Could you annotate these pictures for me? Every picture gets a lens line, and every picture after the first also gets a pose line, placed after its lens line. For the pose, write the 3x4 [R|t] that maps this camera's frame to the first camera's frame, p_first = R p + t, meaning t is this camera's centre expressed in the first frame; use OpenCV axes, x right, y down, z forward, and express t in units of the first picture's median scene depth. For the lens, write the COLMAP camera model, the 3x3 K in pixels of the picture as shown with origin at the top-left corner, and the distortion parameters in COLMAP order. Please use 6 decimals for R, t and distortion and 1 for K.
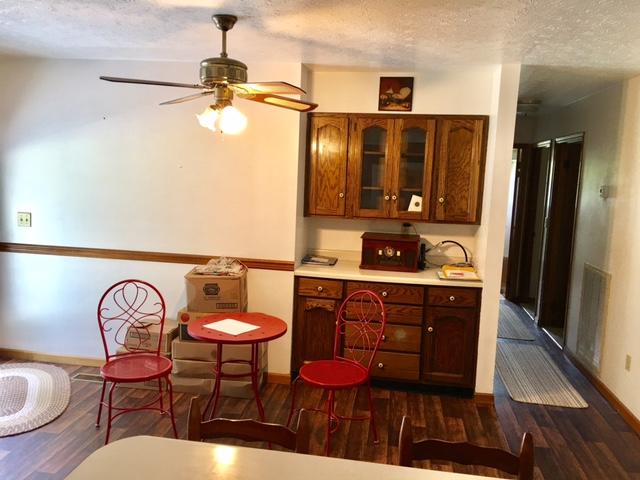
lens RADIAL K [[543.3, 0, 319.6], [0, 543.3, 238.6], [0, 0, 1]] dist [0.100924, -0.117996]
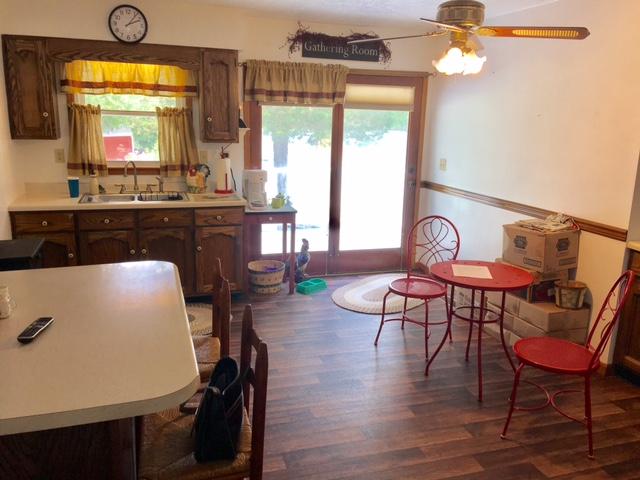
lens RADIAL K [[543.3, 0, 320.9], [0, 543.3, 241.5], [0, 0, 1]] dist [0.100924, -0.117996]
pose [[0.433316, 0.172996, -0.884483, 0.558529], [-0.120063, 0.983737, 0.133589, 0.004729], [0.893209, 0.048307, 0.447039, 0.270568]]
